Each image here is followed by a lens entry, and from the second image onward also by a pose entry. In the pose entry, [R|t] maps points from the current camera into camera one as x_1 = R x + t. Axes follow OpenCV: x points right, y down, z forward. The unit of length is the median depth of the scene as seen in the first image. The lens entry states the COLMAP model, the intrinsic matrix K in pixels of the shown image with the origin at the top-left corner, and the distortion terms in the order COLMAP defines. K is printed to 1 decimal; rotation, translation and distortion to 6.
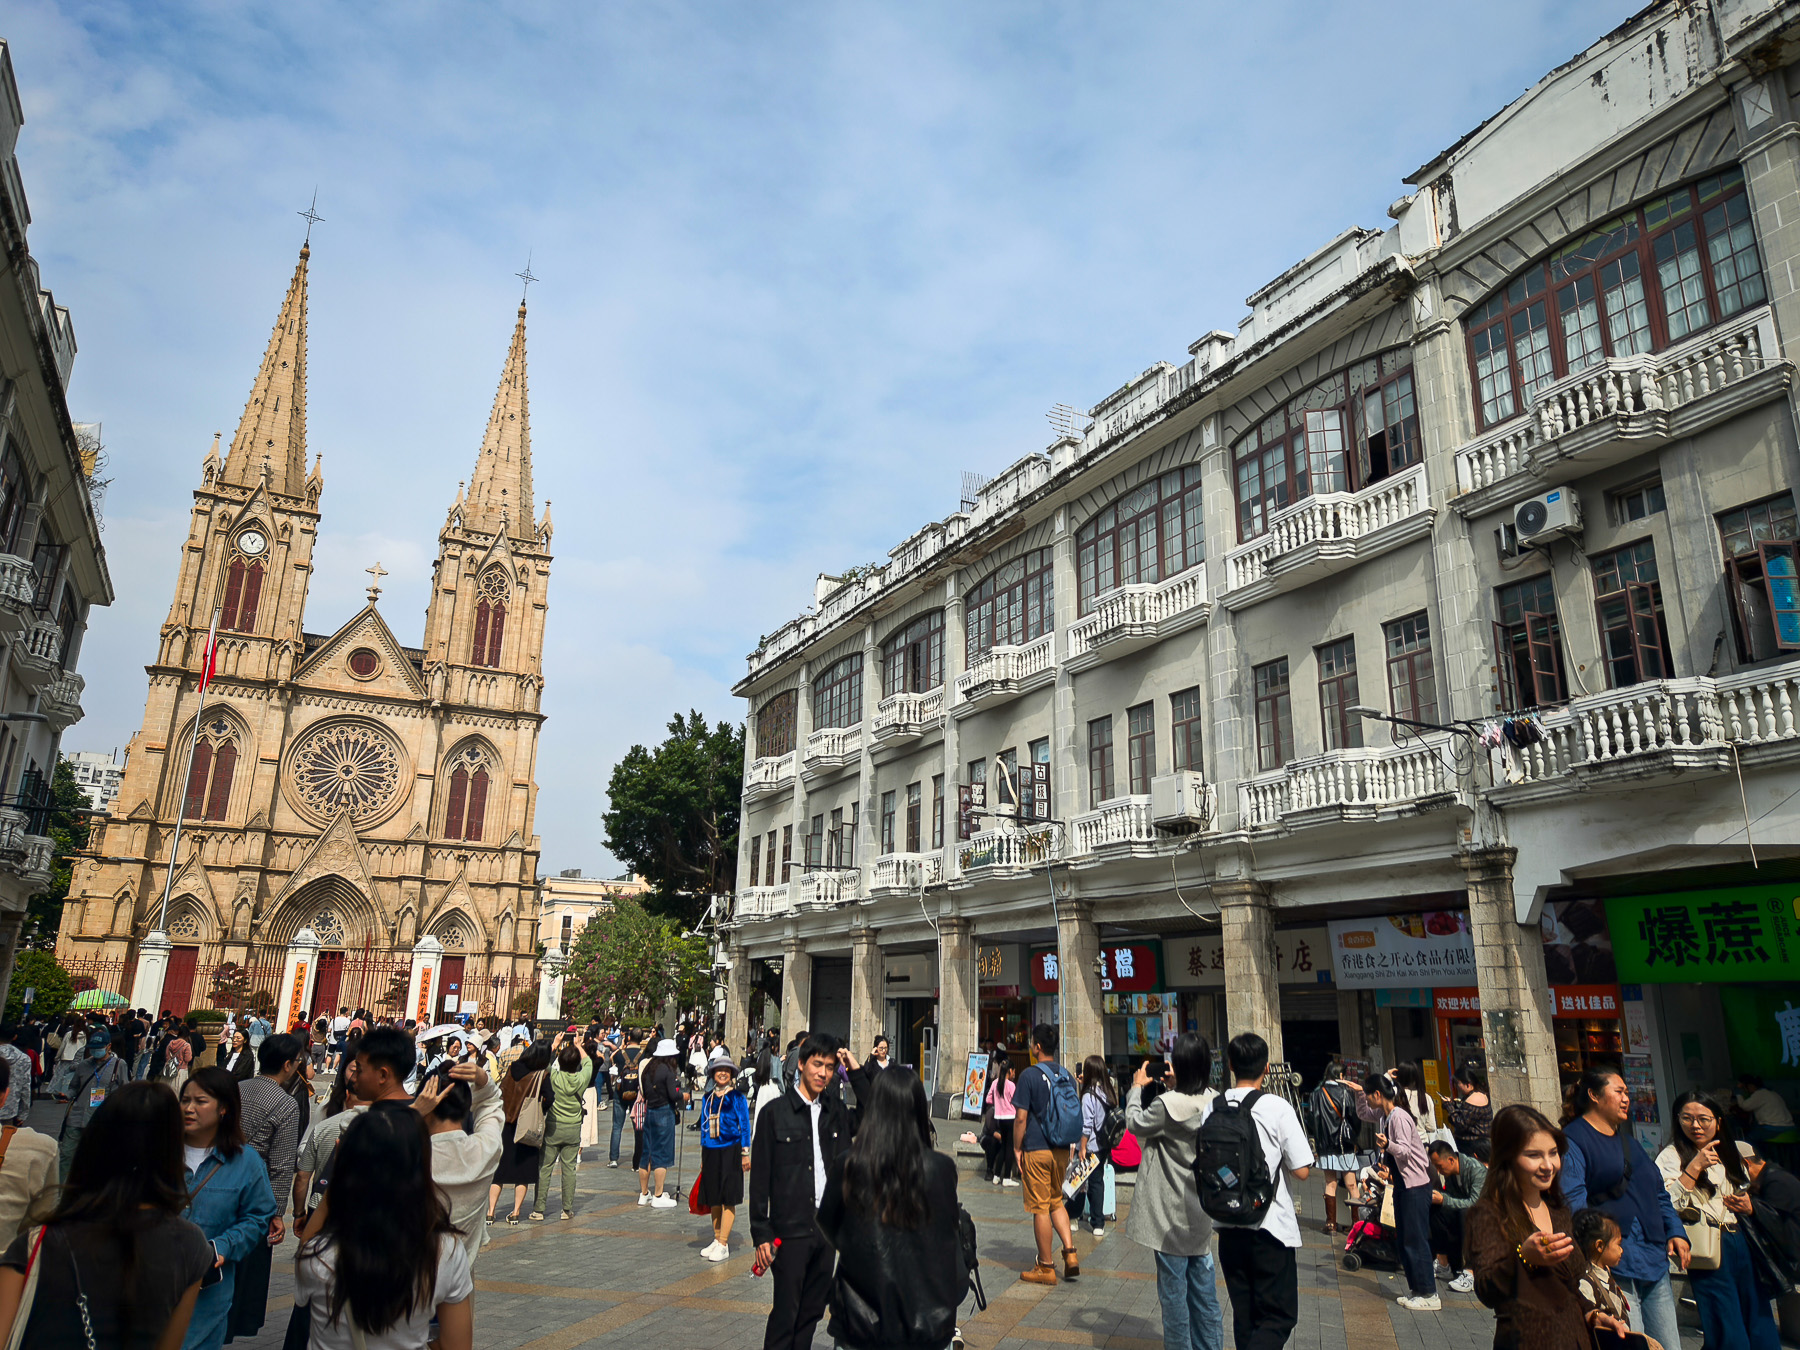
lens RADIAL K [[1232.2, 0, 895.9], [0, 1232.2, 666.5], [0, 0, 1]] dist [0.053988, -0.058244]
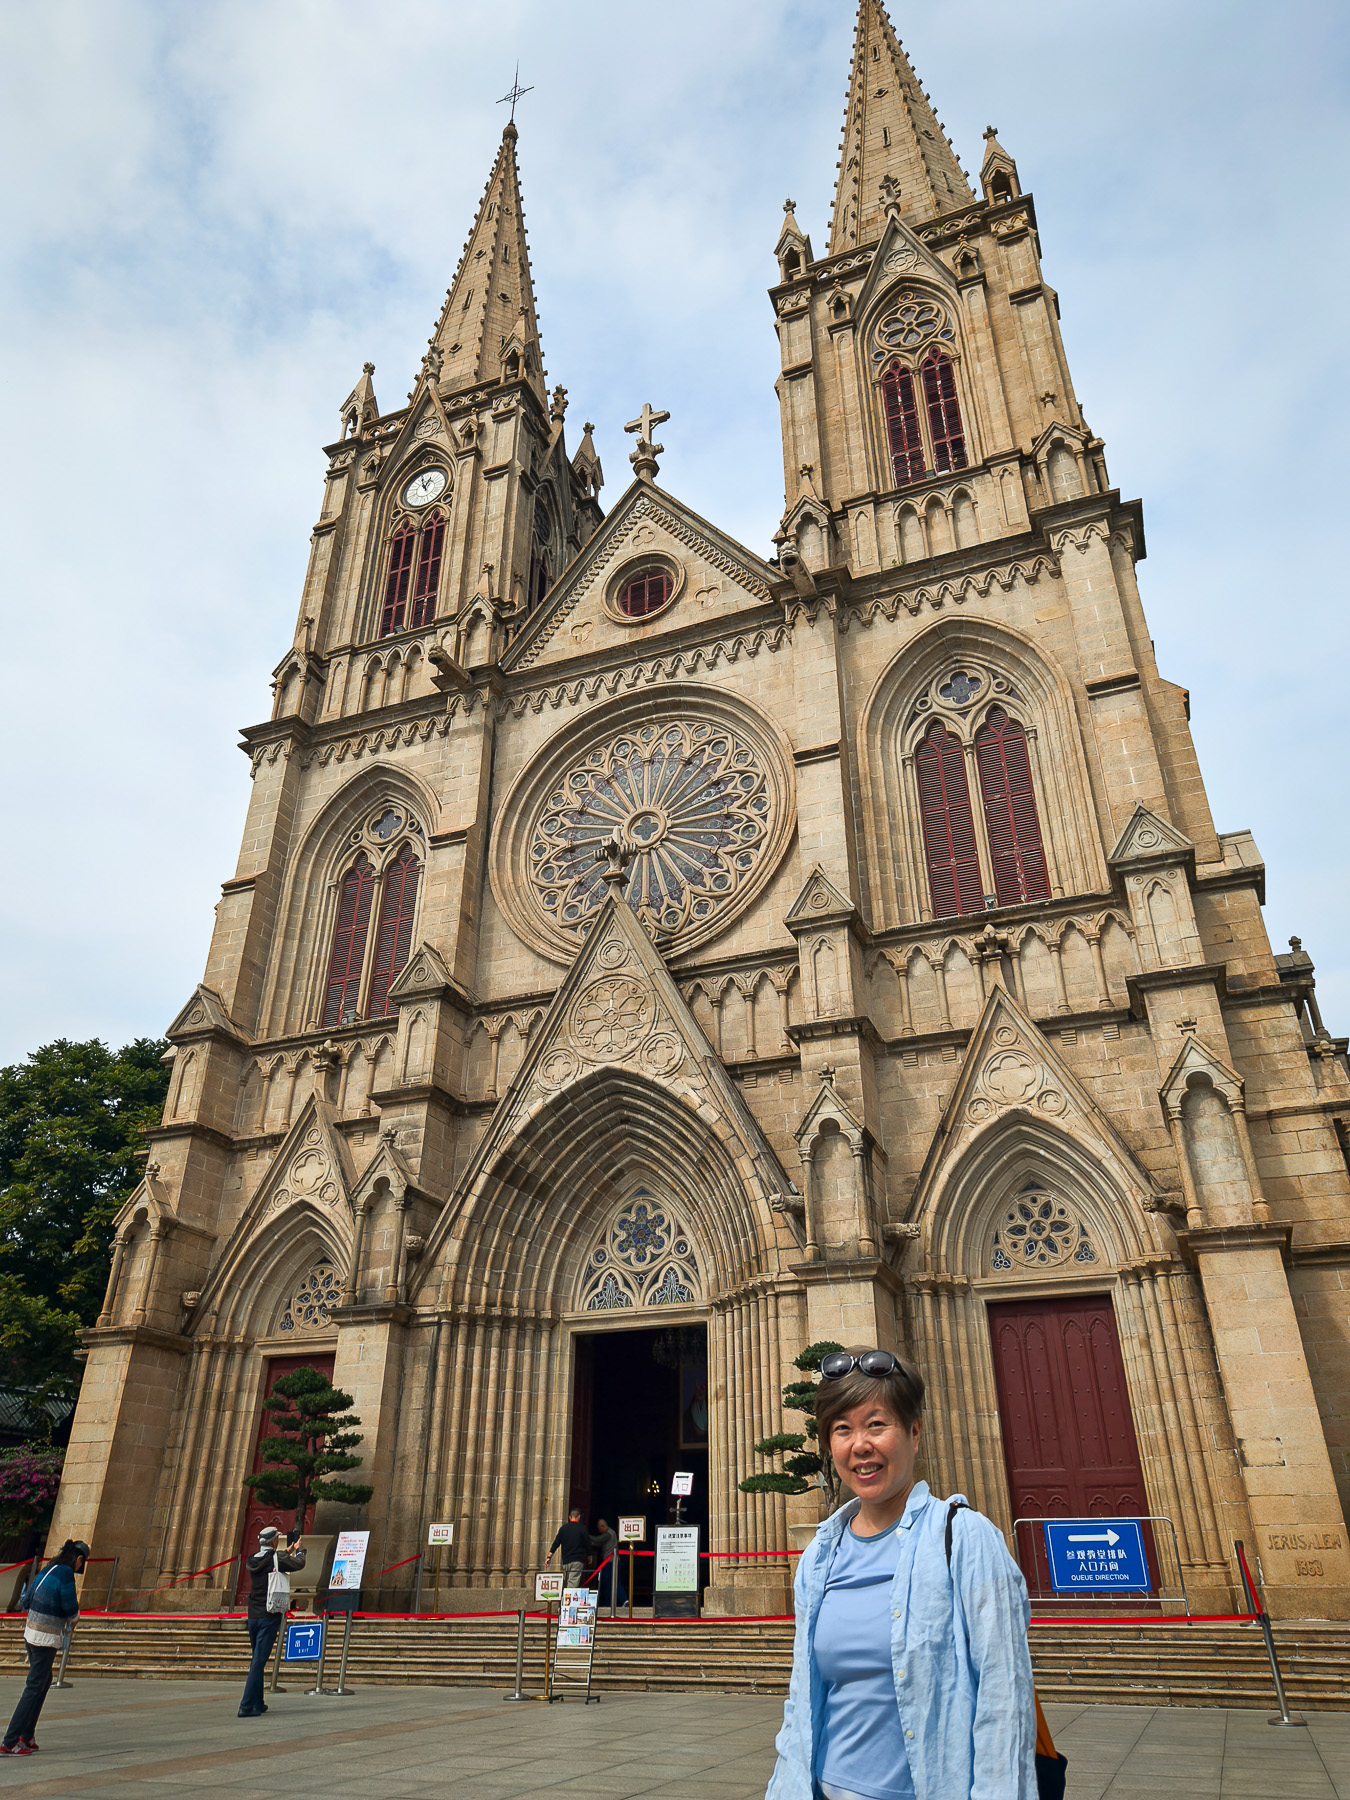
lens RADIAL K [[1232.2, 0, 678.3], [0, 1232.2, 897.6], [0, 0, 1]] dist [0.053988, -0.058244]
pose [[0.652067, -0.393455, -0.648075, -0.208883], [0.224170, 0.916635, -0.330951, 0.226462], [0.724263, 0.070523, 0.685908, 0.762032]]
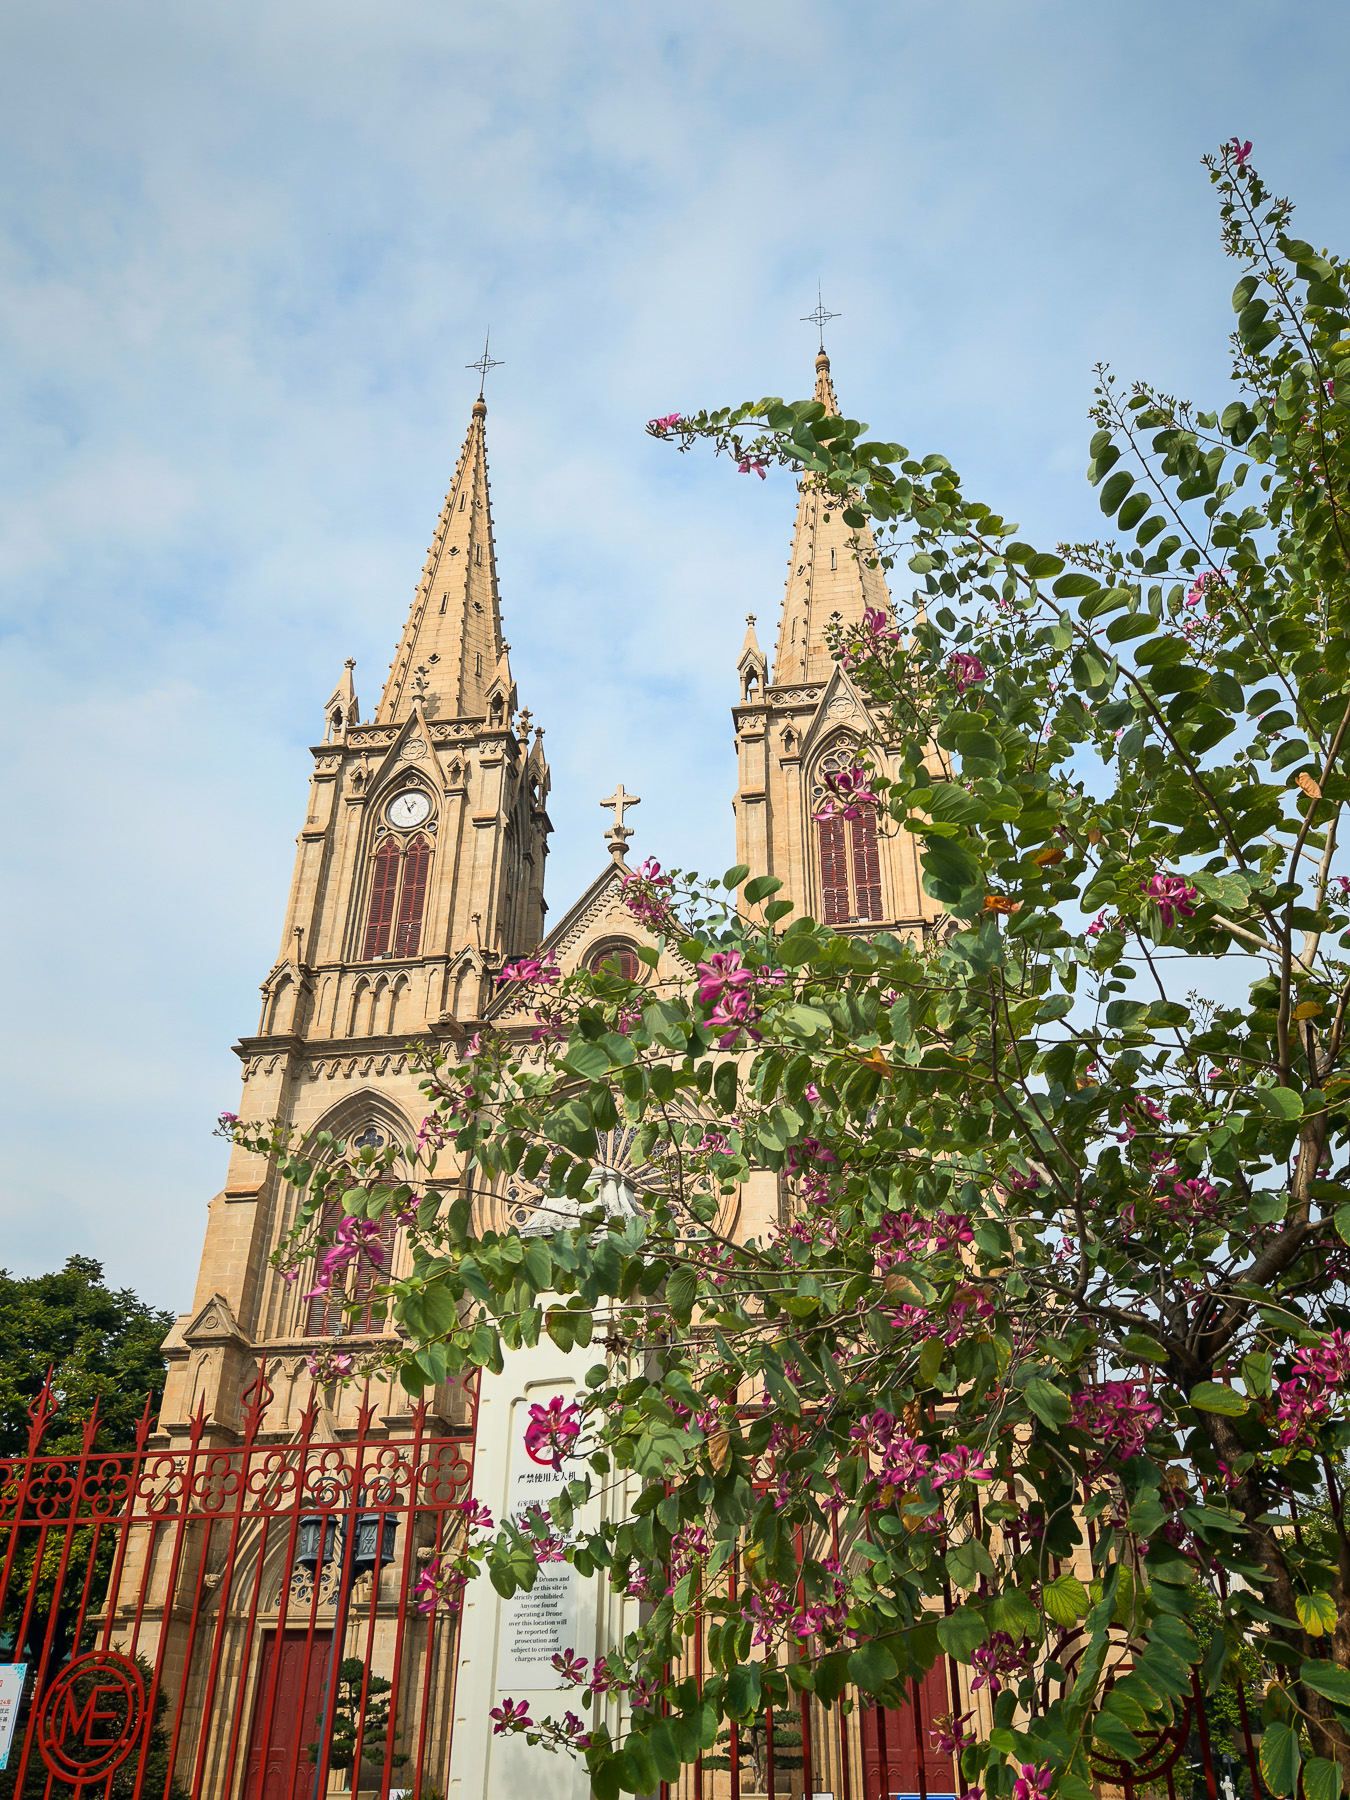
lens RADIAL K [[1480.9, 0, 703.3], [0, 1480.9, 899.5], [0, 0, 1]] dist [0.096300, -0.114937]
pose [[0.802994, -0.330598, -0.495889, -0.110888], [0.181366, 0.928133, -0.325079, 0.169821], [0.567721, 0.171099, 0.805244, 0.567495]]
